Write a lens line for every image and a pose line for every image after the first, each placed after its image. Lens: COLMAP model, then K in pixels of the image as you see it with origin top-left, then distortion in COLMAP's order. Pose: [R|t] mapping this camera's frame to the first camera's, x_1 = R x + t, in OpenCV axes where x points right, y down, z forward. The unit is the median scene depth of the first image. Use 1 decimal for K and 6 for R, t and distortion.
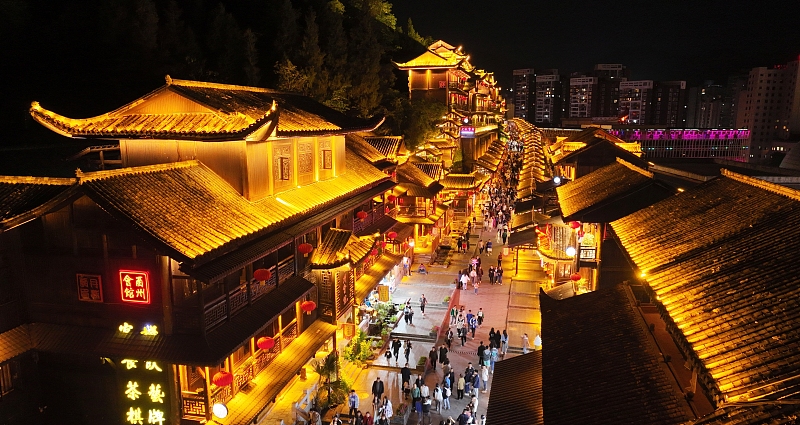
lens RADIAL K [[540.6, 0, 400.3], [0, 540.6, 216.9], [0, 0, 1]] dist [0.005975, 0.000157]
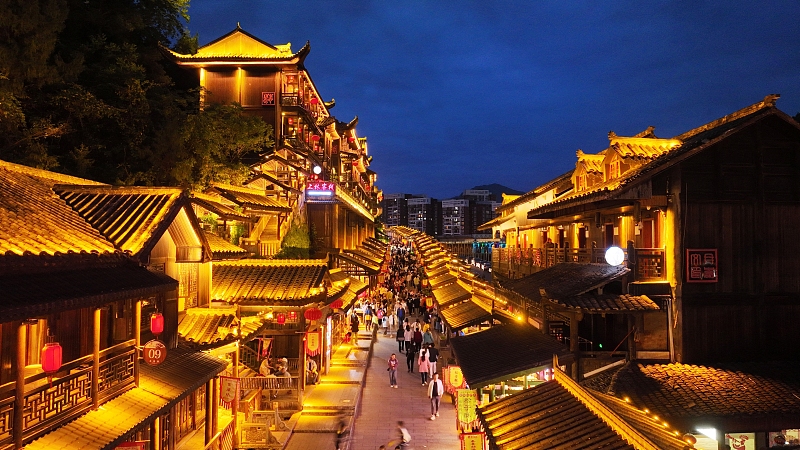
lens RADIAL K [[537.1, 0, 400.9], [0, 537.1, 225.7], [0, 0, 1]] dist [0.002577, 0.001129]
pose [[0.972551, 0.013586, 0.232294, 0.132540], [0.038106, 0.975518, -0.216592, -0.030735], [-0.229550, 0.219498, 0.948223, 0.845896]]
